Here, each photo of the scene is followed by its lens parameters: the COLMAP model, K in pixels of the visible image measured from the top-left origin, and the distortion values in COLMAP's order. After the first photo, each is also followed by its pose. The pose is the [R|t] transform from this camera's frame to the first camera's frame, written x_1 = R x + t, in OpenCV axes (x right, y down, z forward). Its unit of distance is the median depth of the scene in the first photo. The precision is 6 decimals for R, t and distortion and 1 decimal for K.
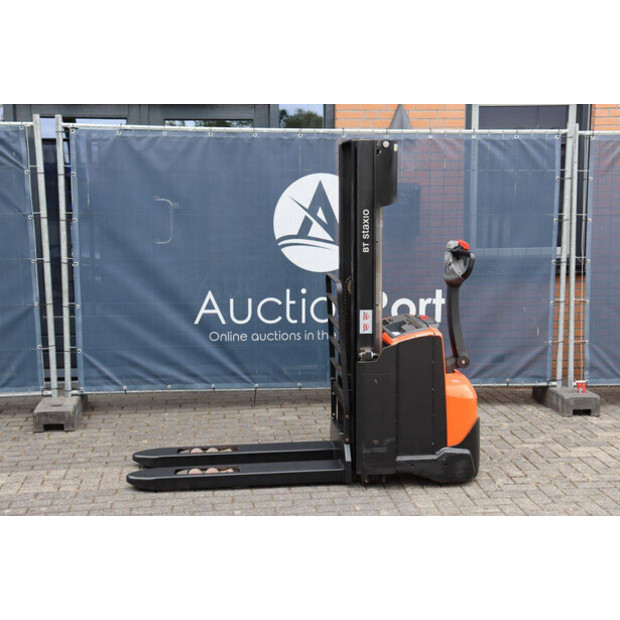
lens RADIAL K [[930.1, 0, 310.2], [0, 930.1, 299.7], [0, 0, 1]] dist [0.107461, 0.000000]
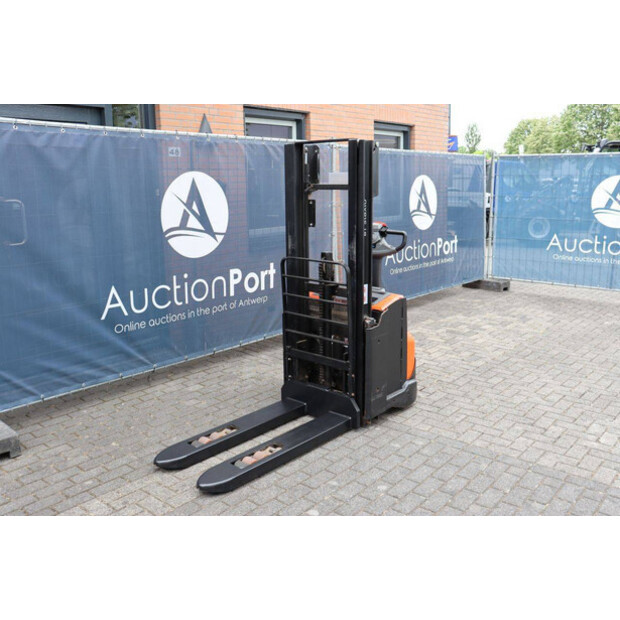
lens RADIAL K [[577.1, 0, 305.2], [0, 577.1, 303.8], [0, 0, 1]] dist [-0.070918, 0.000000]
pose [[0.741788, -0.144843, 0.654806, -0.374373], [0.092948, 0.989179, 0.113512, -0.043008], [-0.664162, -0.023339, 0.747224, 0.387704]]
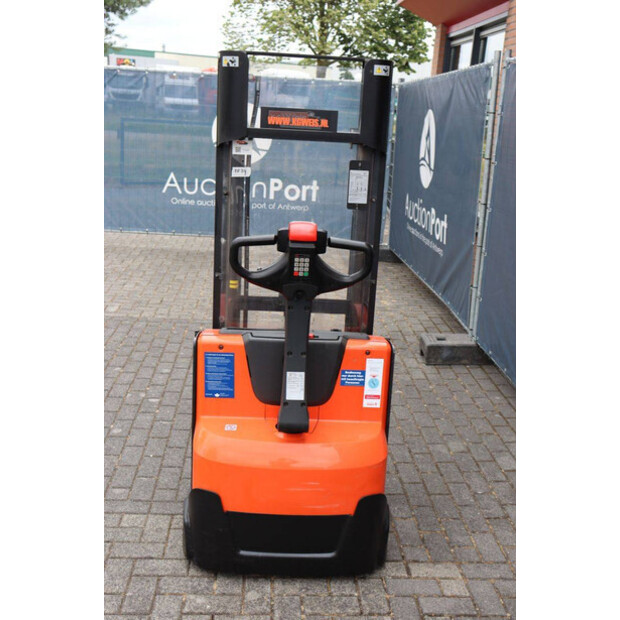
lens RADIAL K [[734.2, 0, 312.0], [0, 734.2, 306.4], [0, 0, 1]] dist [0.007869, 0.000000]
pose [[-0.060814, 0.265218, -0.962269, 0.503217], [-0.180371, 0.945262, 0.271930, -0.115244], [0.981717, 0.190103, -0.009648, 0.842211]]
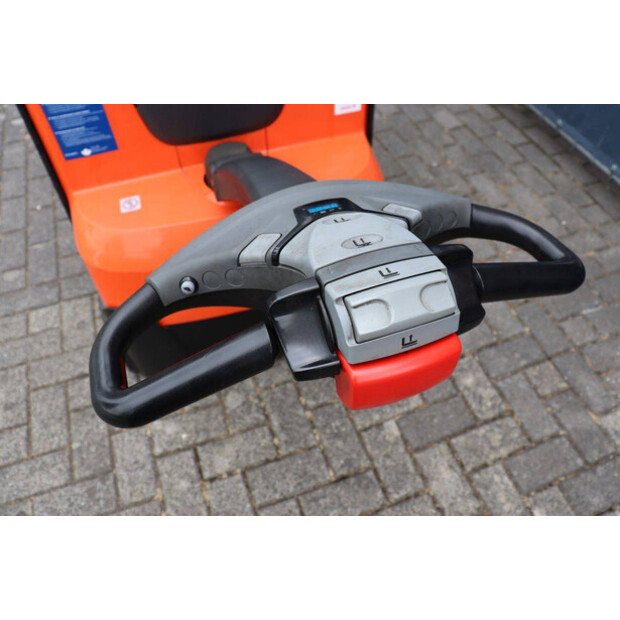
lens RADIAL K [[498.0, 0, 312.5], [0, 498.0, 308.7], [0, 0, 1]] dist [-0.130962, 0.074863]
pose [[0.230929, 0.770268, -0.594441, 0.259416], [-0.126660, 0.629555, 0.766563, -0.037262], [0.964691, -0.101729, 0.242945, 0.821465]]
